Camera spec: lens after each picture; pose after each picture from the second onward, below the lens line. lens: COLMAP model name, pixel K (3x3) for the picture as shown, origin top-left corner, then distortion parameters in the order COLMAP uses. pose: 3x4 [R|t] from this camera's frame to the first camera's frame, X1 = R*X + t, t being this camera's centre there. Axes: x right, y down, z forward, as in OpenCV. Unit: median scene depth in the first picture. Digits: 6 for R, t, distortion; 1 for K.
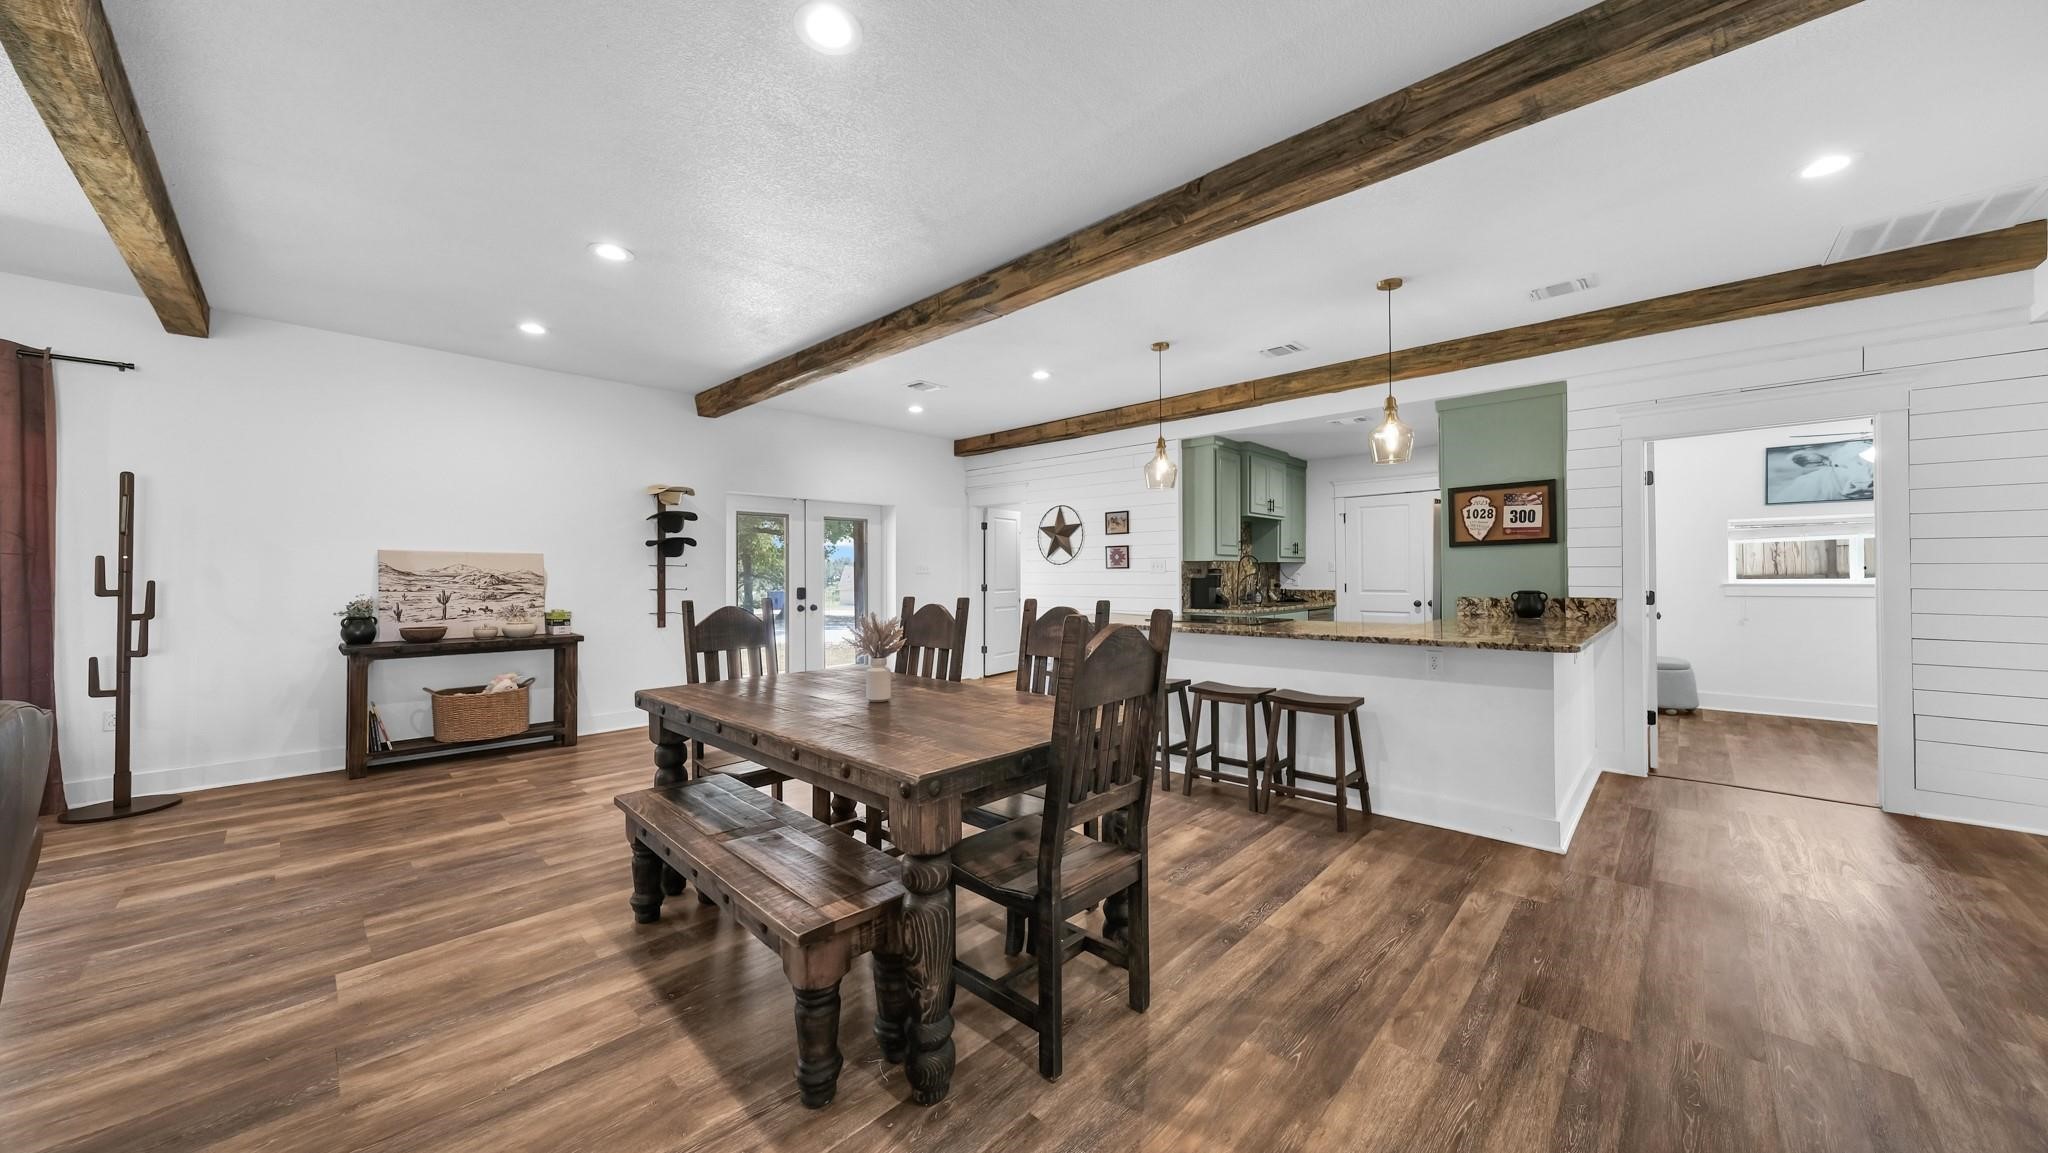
lens RADIAL K [[699.5, 0, 1023.7], [0, 699.5, 571.3], [0, 0, 1]] dist [-0.001488, 0.000415]
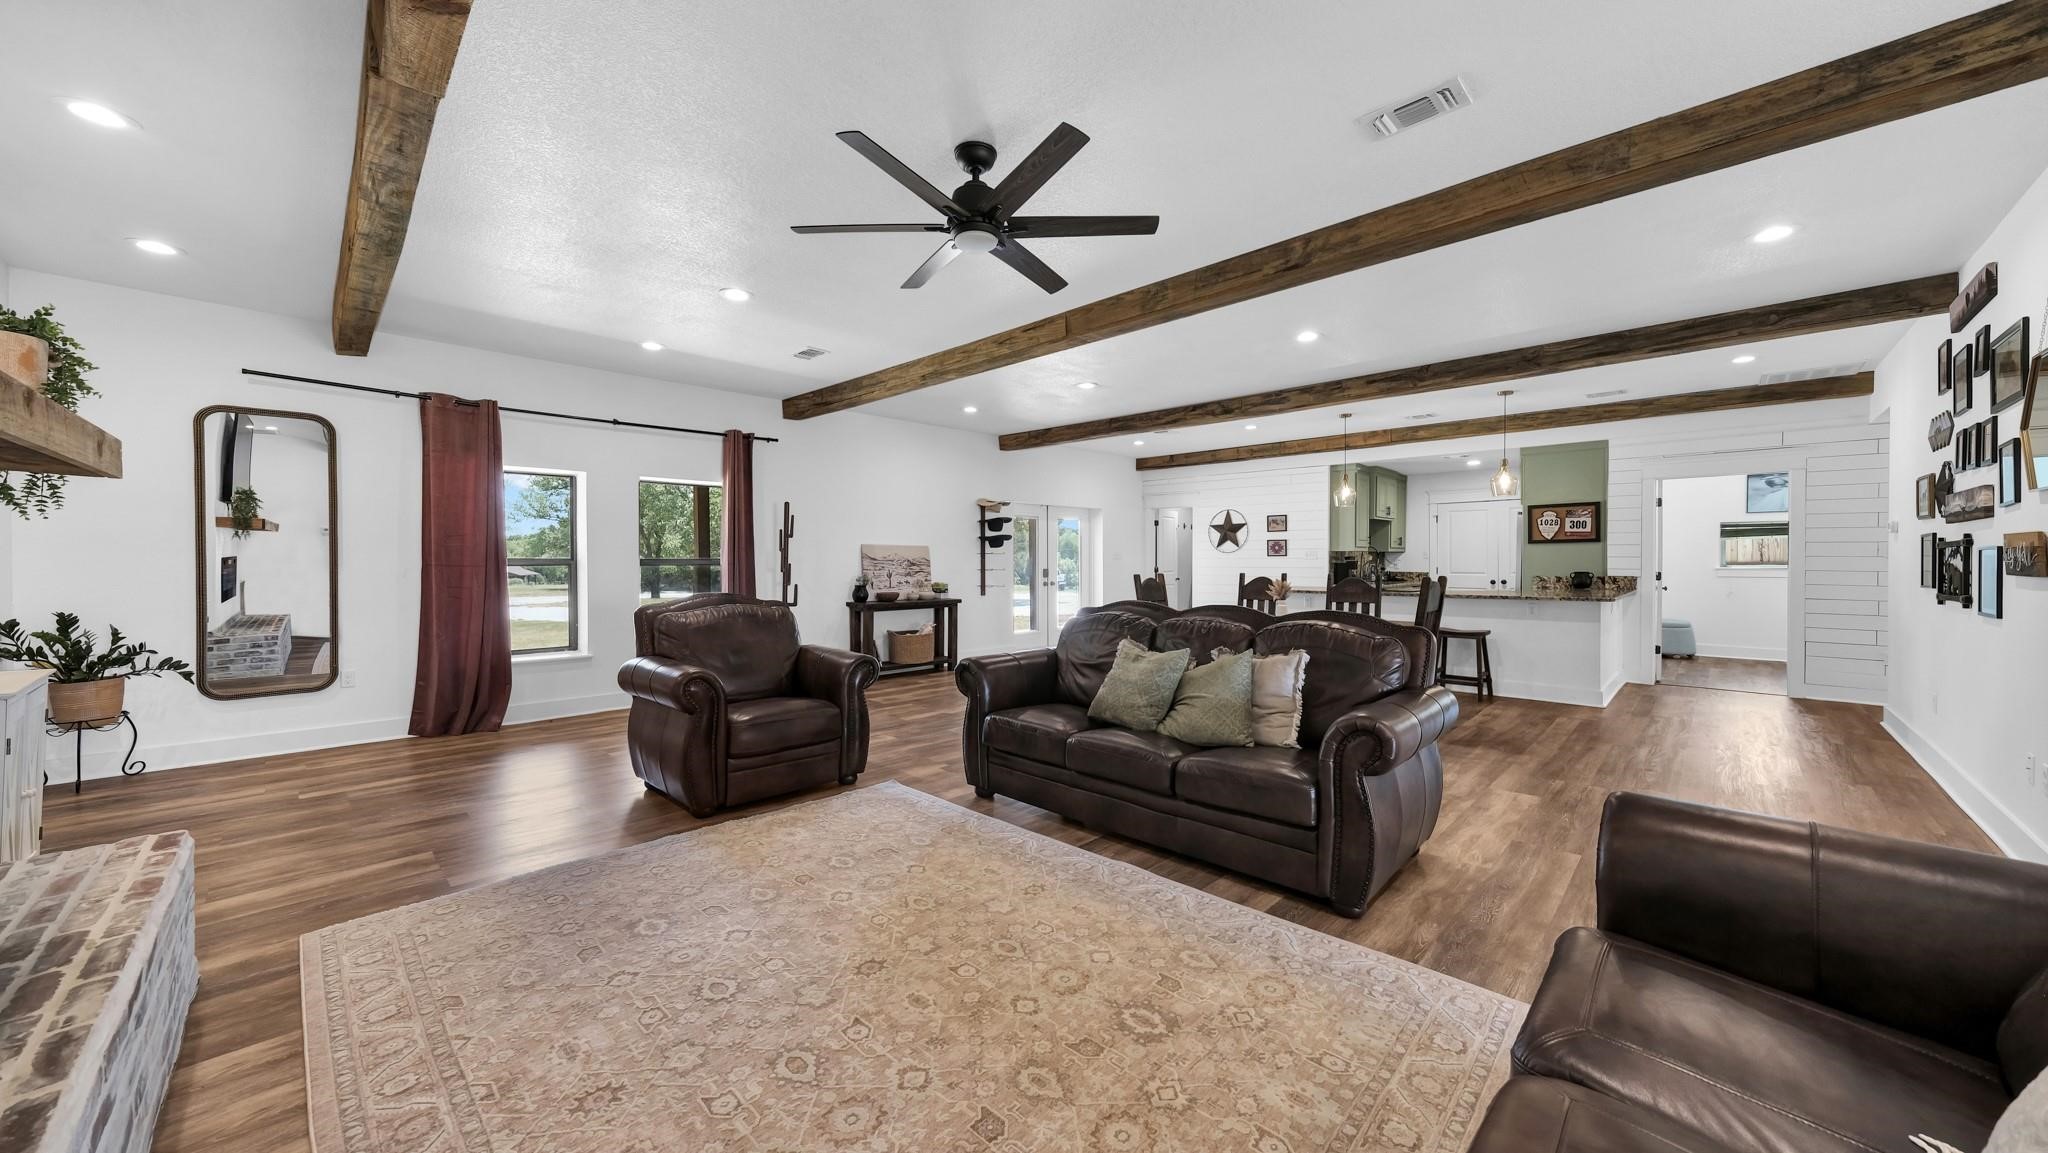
lens RADIAL K [[699.5, 0, 1032.5], [0, 699.5, 568.2], [0, 0, 1]] dist [-0.001488, 0.000415]
pose [[0.999818, 0.002993, -0.018840, -0.462788], [-0.002641, 0.999823, 0.018649, -0.006154], [0.018893, -0.018596, 0.999649, -0.571221]]
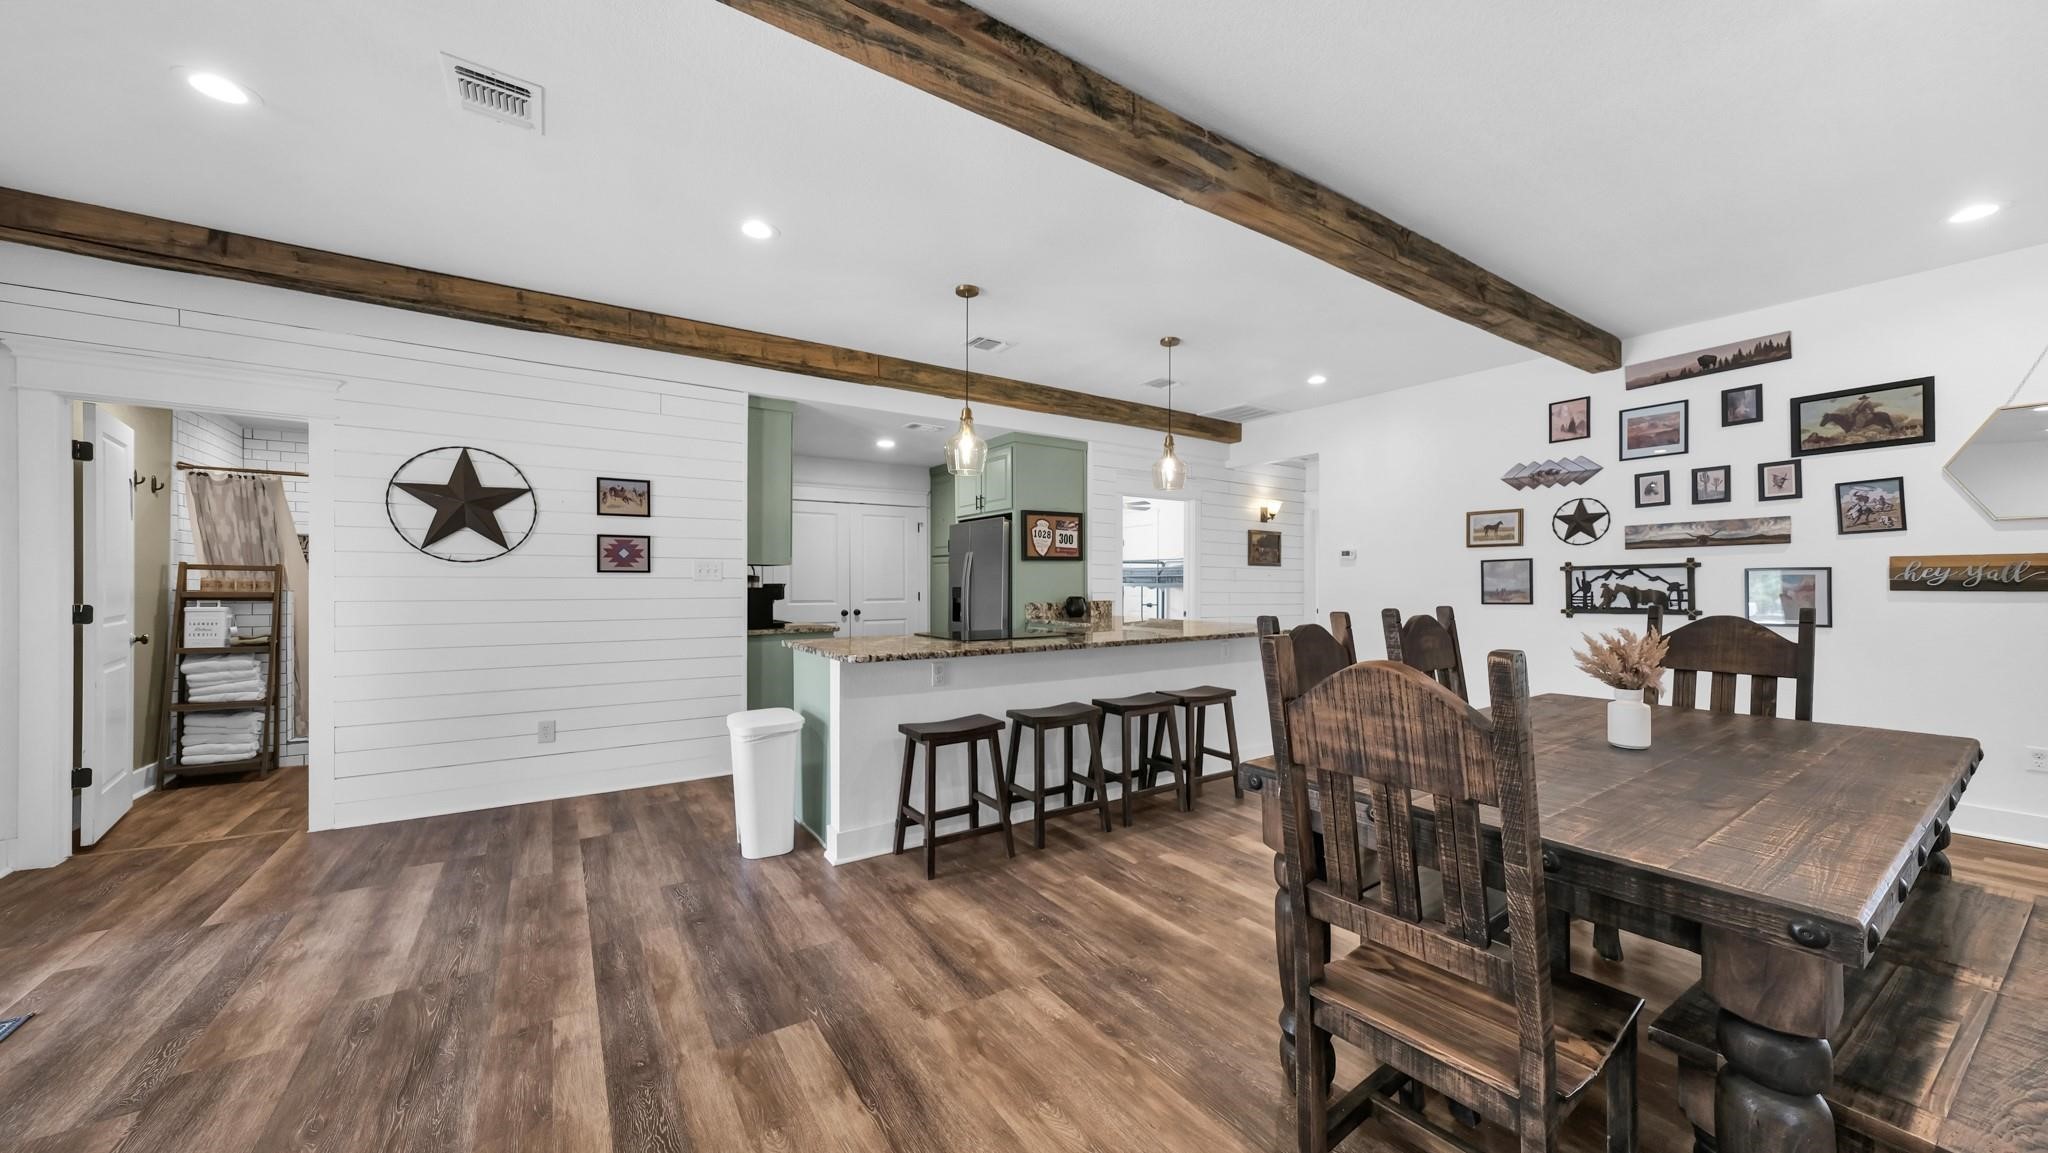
lens RADIAL K [[699.5, 0, 1039.7], [0, 699.5, 573.6], [0, 0, 1]] dist [-0.001488, 0.000415]
pose [[0.230349, 0.014952, 0.972993, -0.526426], [-0.008773, 0.999873, -0.013289, 0.002554], [-0.973069, -0.005475, 0.230451, 0.720790]]
